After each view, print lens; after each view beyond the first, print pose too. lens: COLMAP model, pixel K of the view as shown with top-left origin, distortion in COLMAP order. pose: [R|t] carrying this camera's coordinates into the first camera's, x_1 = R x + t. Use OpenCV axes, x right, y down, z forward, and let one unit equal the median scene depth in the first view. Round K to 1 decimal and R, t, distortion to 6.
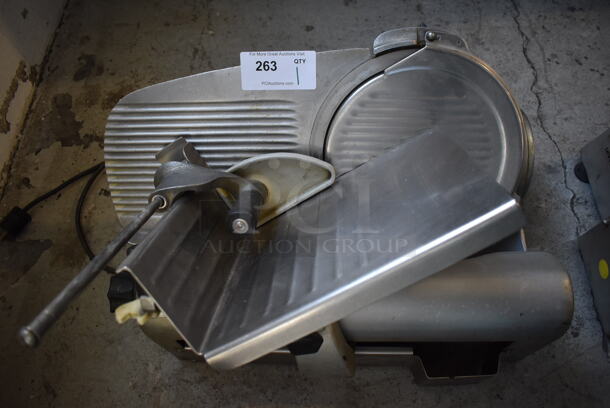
lens RADIAL K [[479.8, 0, 305.0], [0, 479.8, 204.0], [0, 0, 1]] dist [-0.078244, -0.006850]
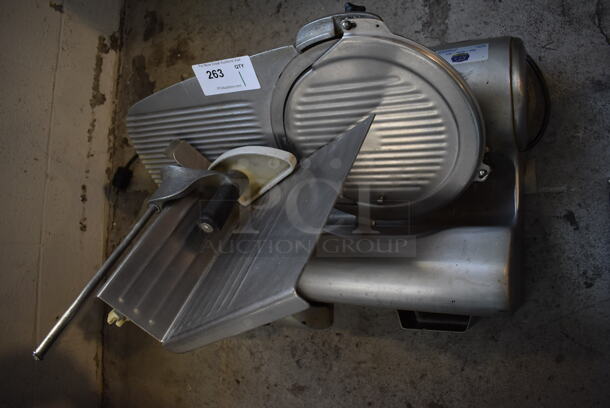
lens RADIAL K [[479.8, 0, 305.0], [0, 479.8, 204.0], [0, 0, 1]] dist [-0.078244, -0.006850]
pose [[0.909909, -0.021556, -0.414247, 0.453735], [0.168368, 0.931877, 0.321336, -0.271317], [0.379101, -0.362133, 0.851553, 0.039752]]
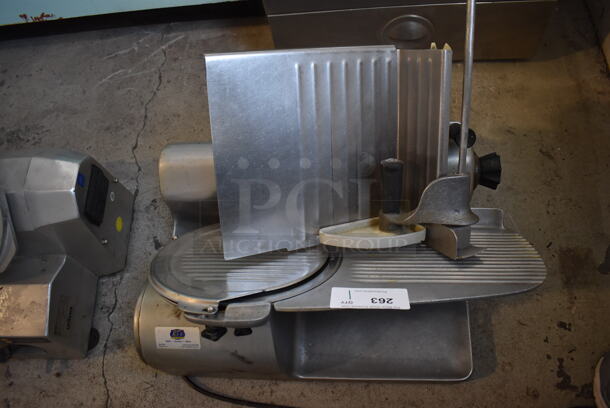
lens RADIAL K [[479.8, 0, 305.0], [0, 479.8, 204.0], [0, 0, 1]] dist [-0.078244, -0.006850]
pose [[-0.987801, 0.042984, 0.149672, -0.066260], [0.088547, -0.635598, 0.766925, -0.762513], [0.128097, 0.770823, 0.624038, 0.187254]]
